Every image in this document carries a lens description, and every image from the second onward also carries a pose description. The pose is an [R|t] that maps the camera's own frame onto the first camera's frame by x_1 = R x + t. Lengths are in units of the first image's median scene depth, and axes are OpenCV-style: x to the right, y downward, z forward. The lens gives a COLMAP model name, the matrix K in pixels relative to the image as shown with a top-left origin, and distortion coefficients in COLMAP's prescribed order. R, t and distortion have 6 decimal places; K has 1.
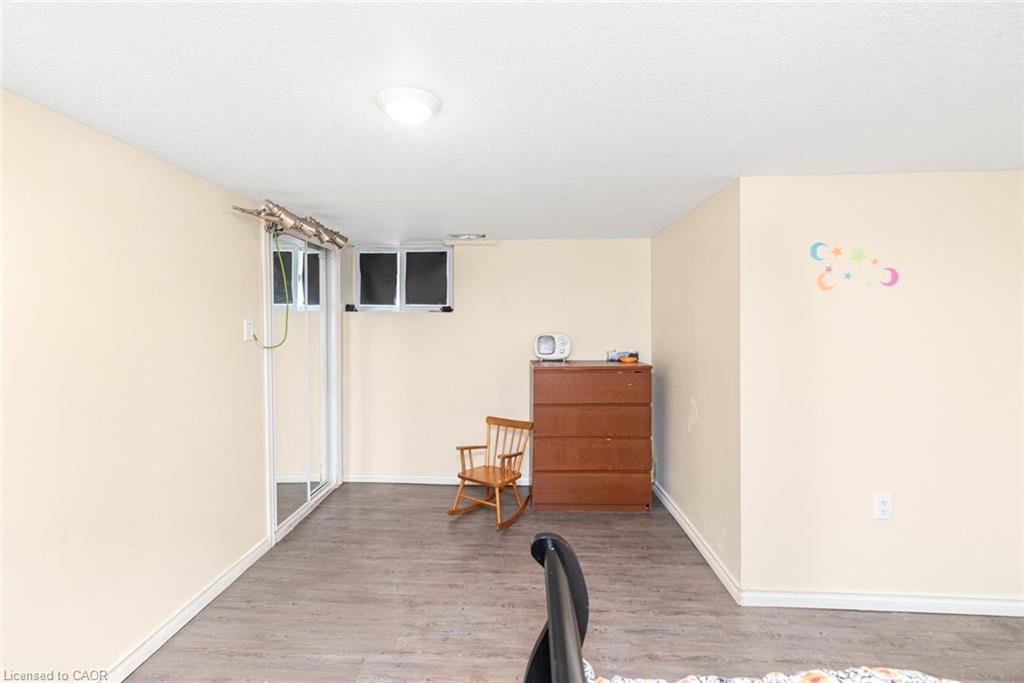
lens RADIAL K [[462.9, 0, 512.9], [0, 462.9, 340.6], [0, 0, 1]] dist [0.012681, -0.000881]
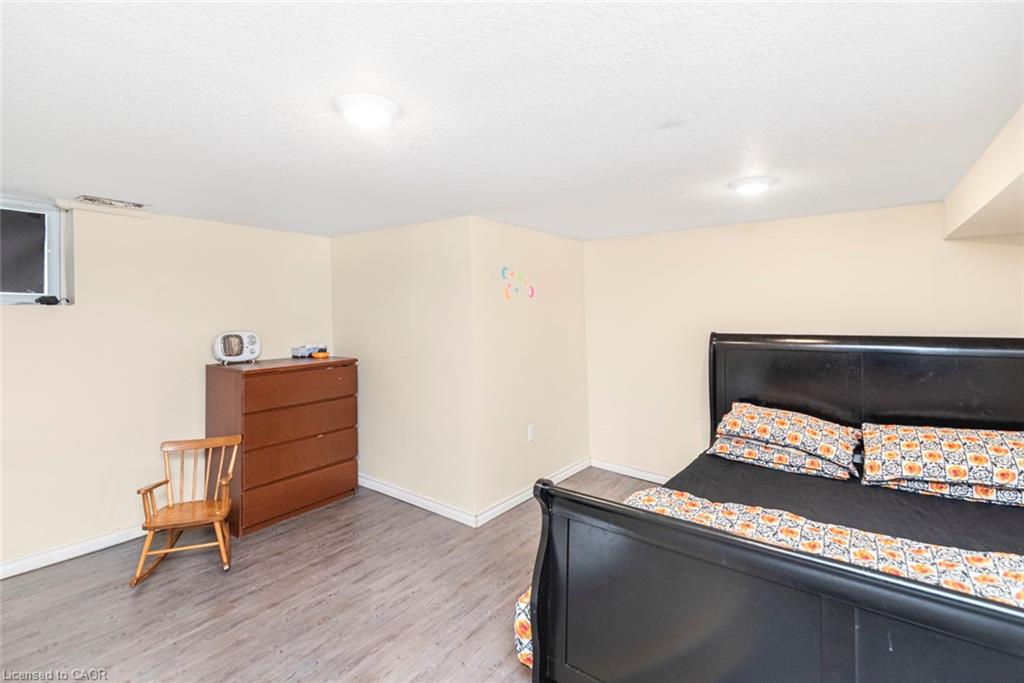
lens RADIAL K [[456.0, 0, 510.2], [0, 456.0, 321.6], [0, 0, 1]] dist [0.011114, -0.000237]
pose [[0.580847, -0.014015, 0.813892, -0.398343], [0.028638, 0.999585, -0.003225, -0.021051], [-0.813509, 0.025182, 0.581007, 0.093645]]
